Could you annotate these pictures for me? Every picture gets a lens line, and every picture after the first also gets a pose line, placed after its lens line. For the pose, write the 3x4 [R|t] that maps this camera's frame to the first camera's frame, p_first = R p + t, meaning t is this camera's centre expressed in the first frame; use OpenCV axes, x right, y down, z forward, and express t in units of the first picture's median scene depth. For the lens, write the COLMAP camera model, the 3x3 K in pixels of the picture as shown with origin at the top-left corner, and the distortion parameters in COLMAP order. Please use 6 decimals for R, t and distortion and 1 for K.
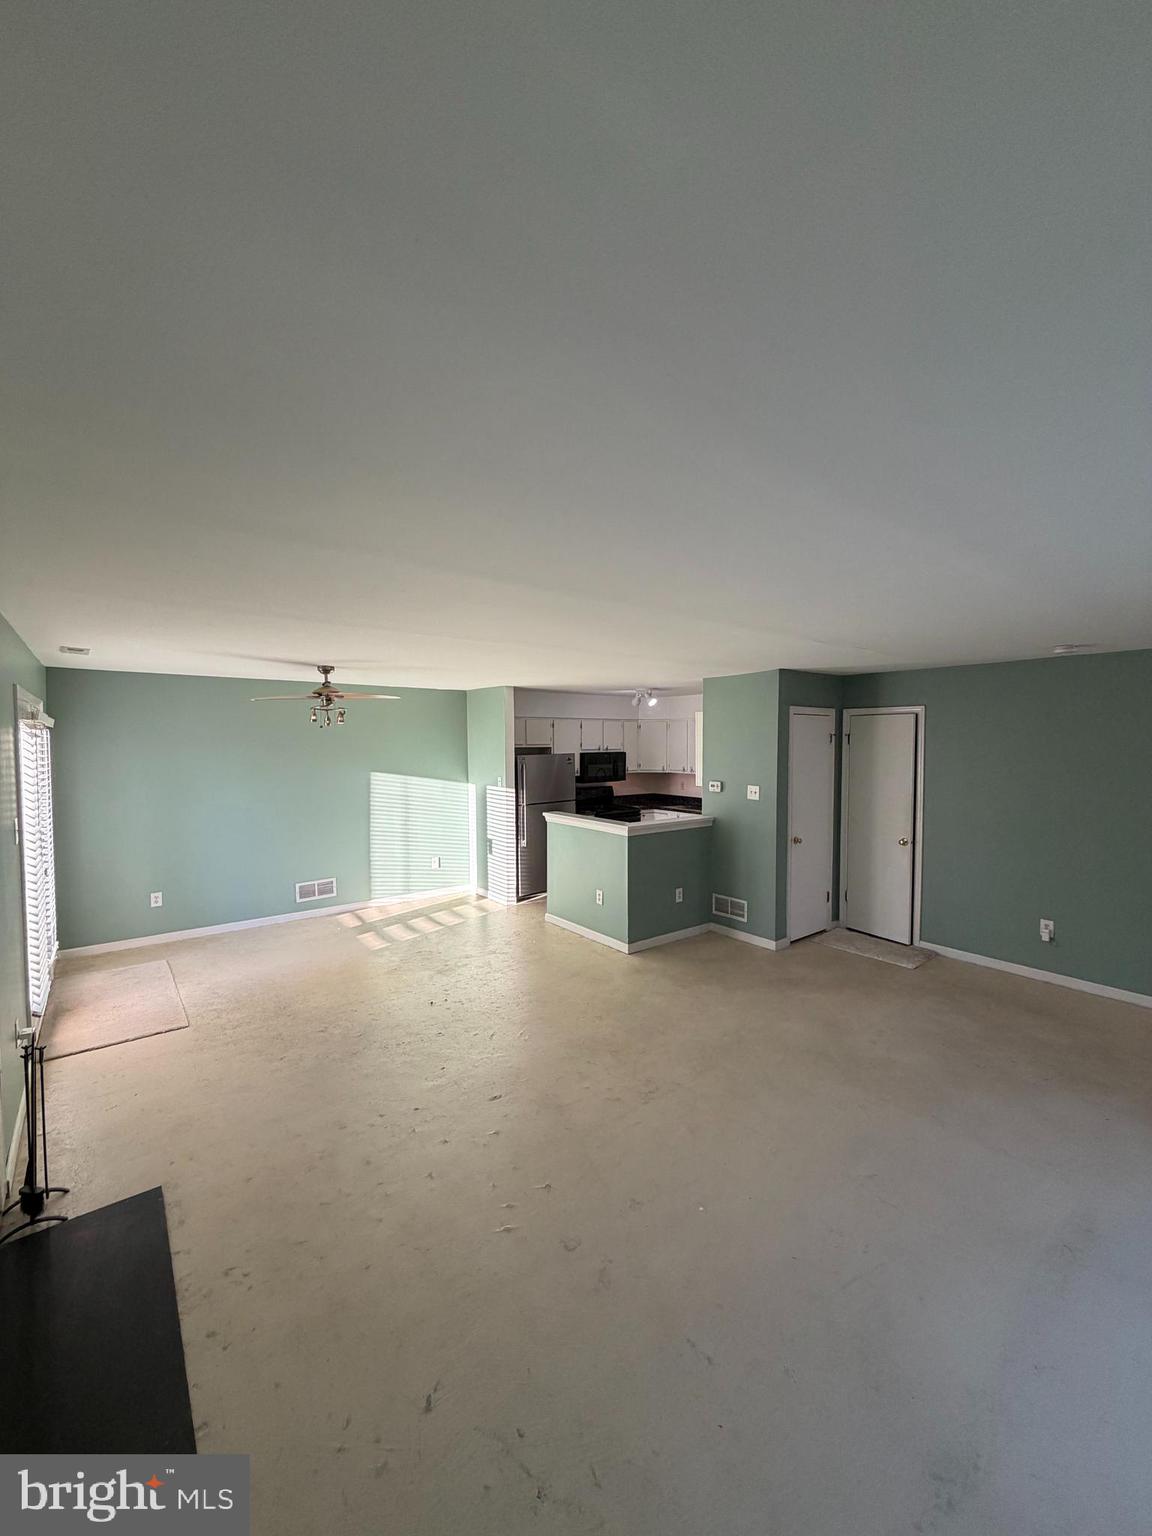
lens RADIAL K [[611.7, 0, 576.0], [0, 611.7, 768.0], [0, 0, 1]] dist [-0.008861, -0.000025]
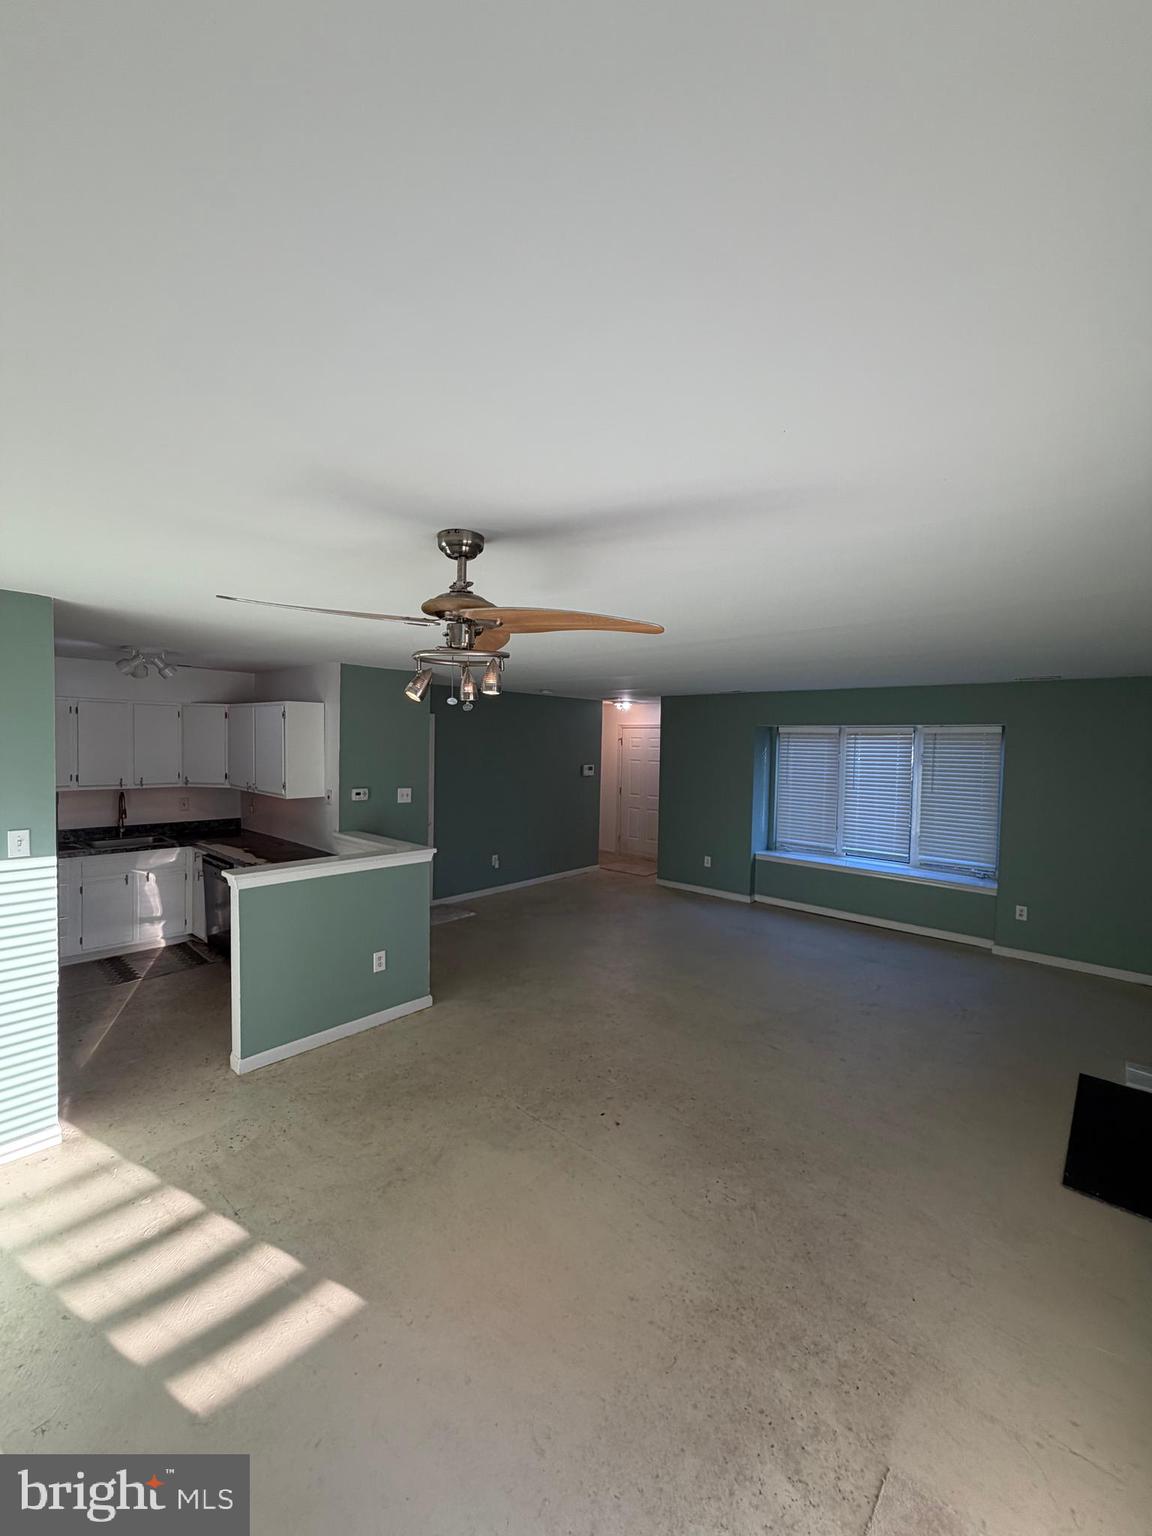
lens RADIAL K [[611.7, 0, 576.0], [0, 611.7, 768.0], [0, 0, 1]] dist [-0.008861, -0.000025]
pose [[-0.174334, -0.047231, 0.983553, -0.545695], [0.023564, 0.998363, 0.052118, -0.036181], [-0.984405, 0.032262, -0.172936, 0.705823]]
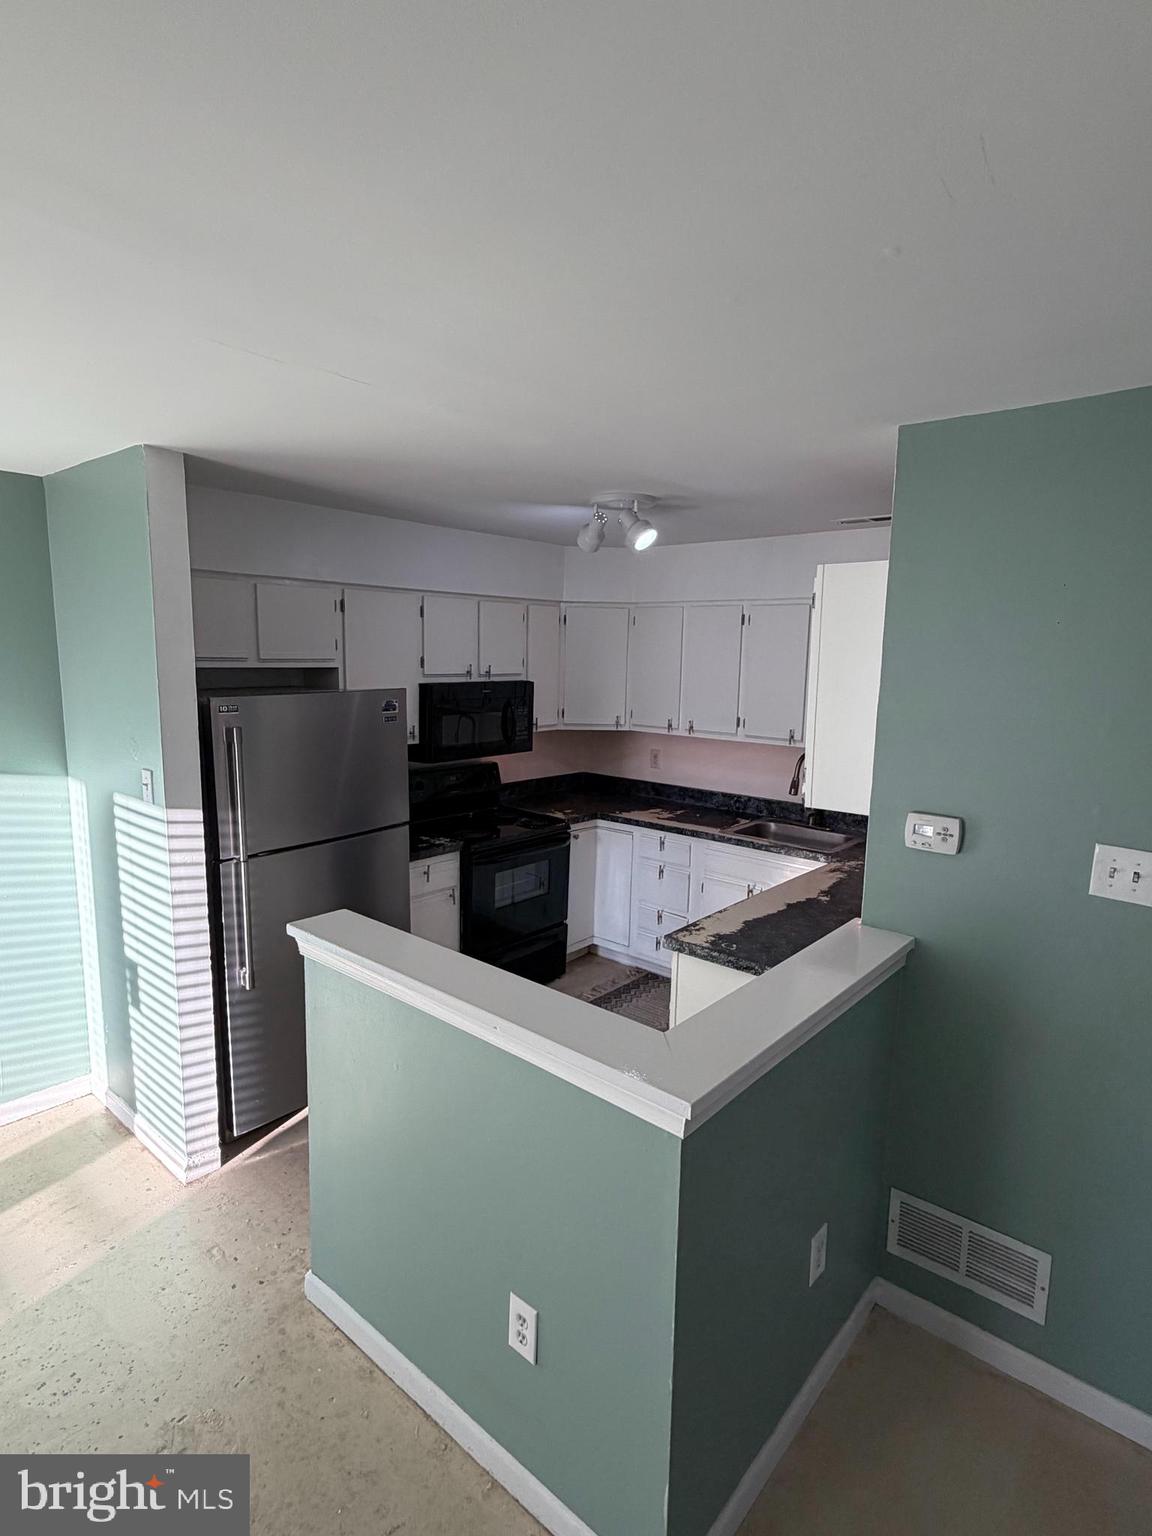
lens RADIAL K [[805.8, 0, 576.0], [0, 805.8, 768.0], [0, 0, 1]] dist [0.002664, 0.000414]
pose [[0.977957, -0.007094, 0.208687, -0.003523], [-0.013865, 0.995011, 0.098797, -0.026938], [-0.208347, -0.099513, 0.972979, 0.567348]]
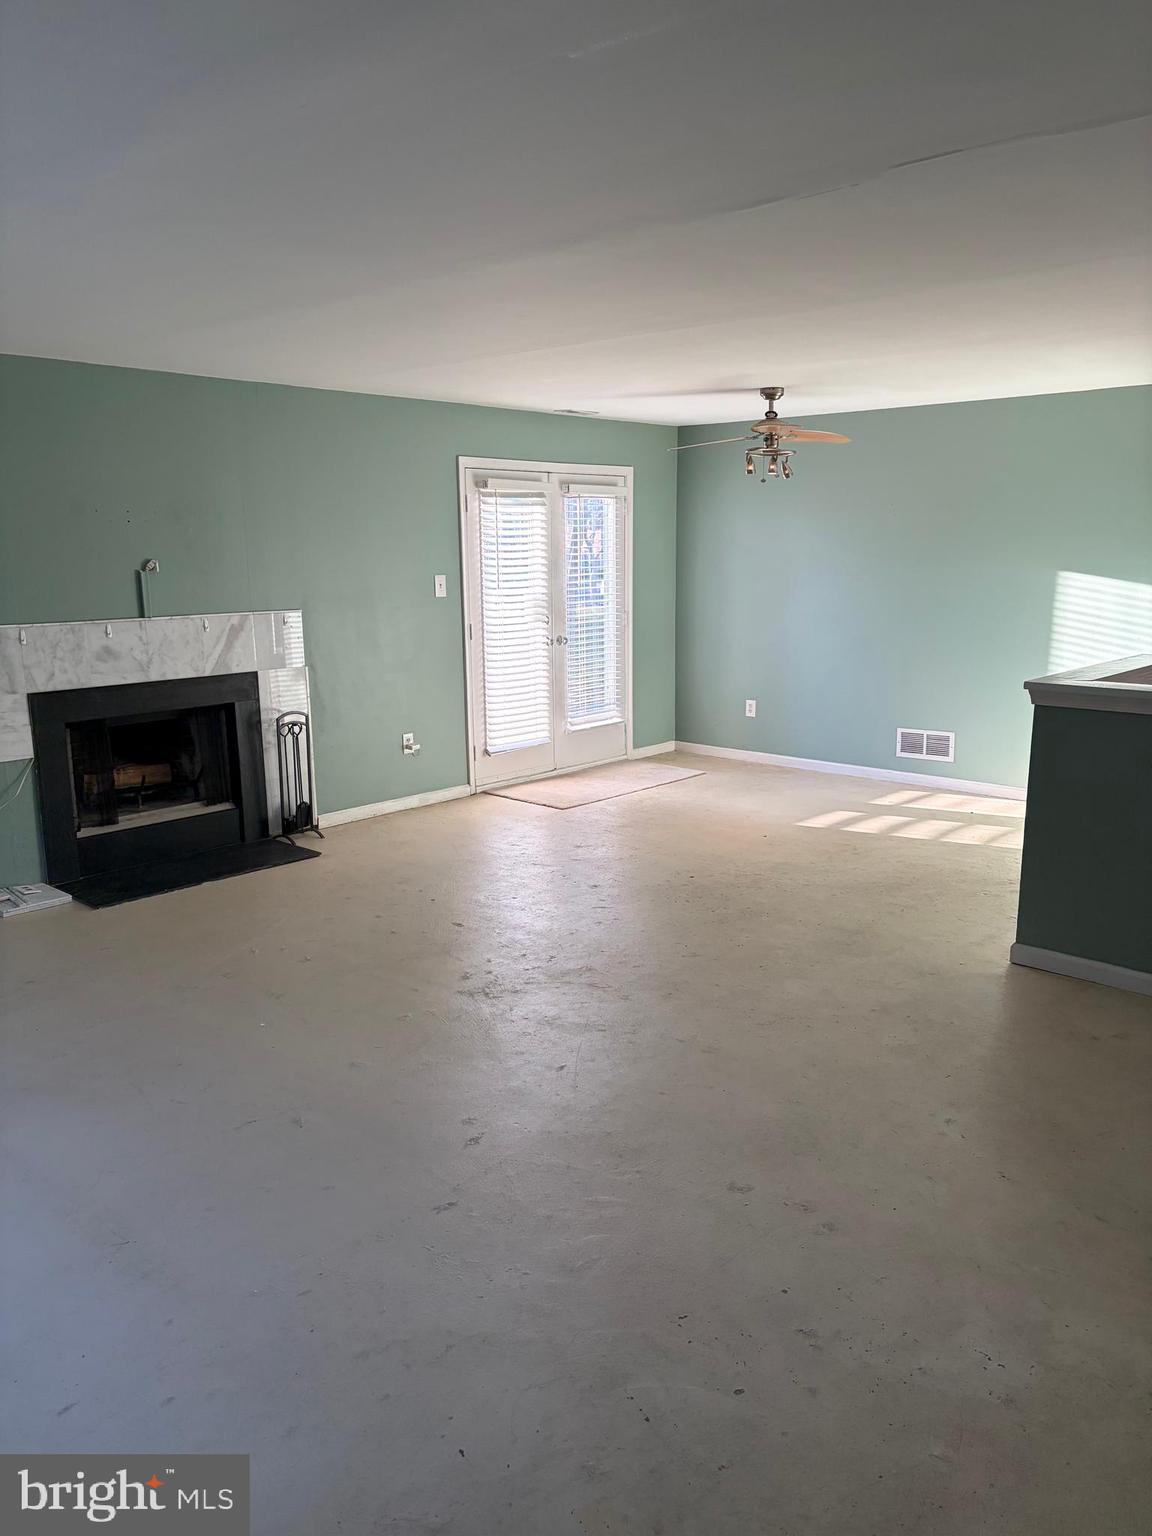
lens RADIAL K [[1136.6, 0, 572.6], [0, 1136.6, 801.4], [0, 0, 1]] dist [0.001389, -0.000100]
pose [[0.157772, 0.217949, -0.963123, 0.618219], [-0.033812, 0.975959, 0.215315, 0.012810], [0.986897, -0.001406, 0.161348, 0.406410]]
